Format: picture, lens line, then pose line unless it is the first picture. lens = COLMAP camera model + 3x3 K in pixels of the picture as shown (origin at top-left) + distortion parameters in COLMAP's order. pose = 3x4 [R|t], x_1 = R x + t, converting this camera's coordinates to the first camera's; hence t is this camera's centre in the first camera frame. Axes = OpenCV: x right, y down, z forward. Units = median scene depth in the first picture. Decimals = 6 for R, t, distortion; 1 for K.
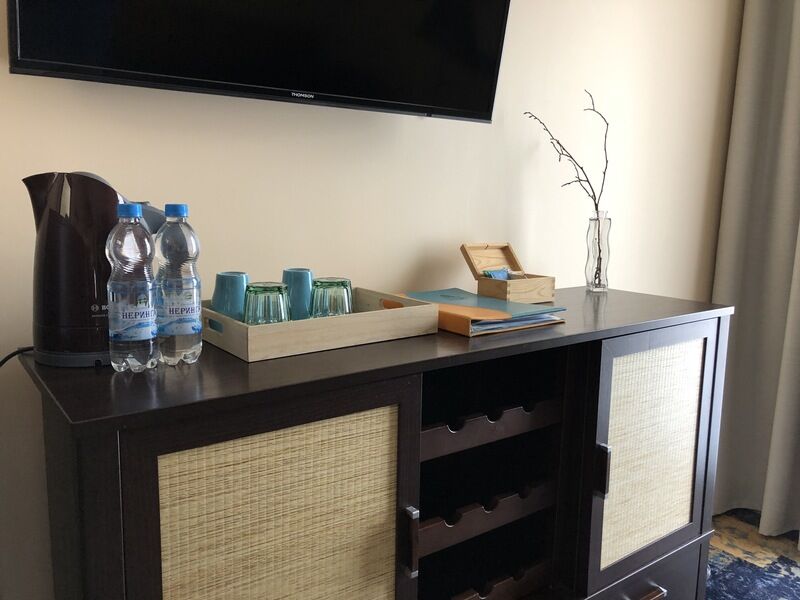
lens RADIAL K [[655.7, 0, 400.0], [0, 655.7, 300.0], [0, 0, 1]] dist [0.059518, -0.071665]
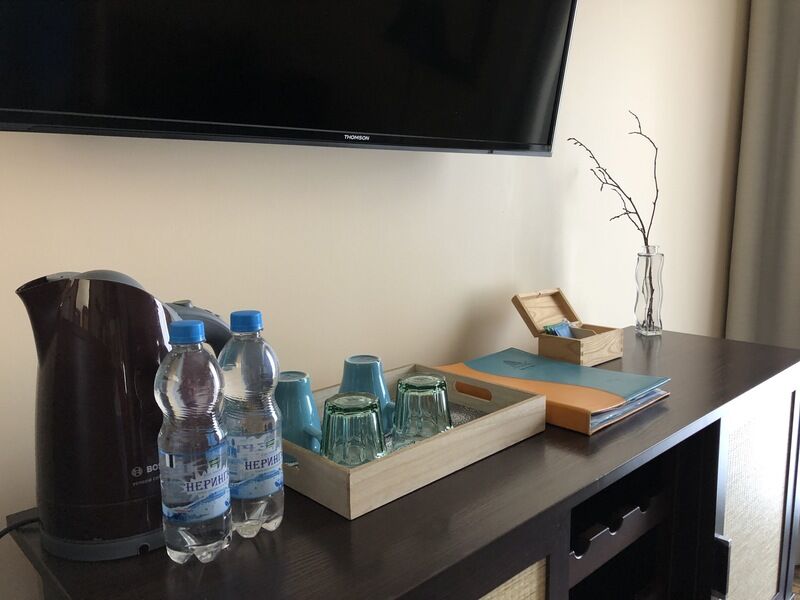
lens RADIAL K [[655.7, 0, 400.0], [0, 655.7, 300.0], [0, 0, 1]] dist [0.059518, -0.071665]
pose [[0.993004, -0.049990, 0.106977, -0.175098], [0.050119, 0.998742, 0.001483, -0.105632], [-0.106917, 0.003889, 0.994260, 0.196824]]
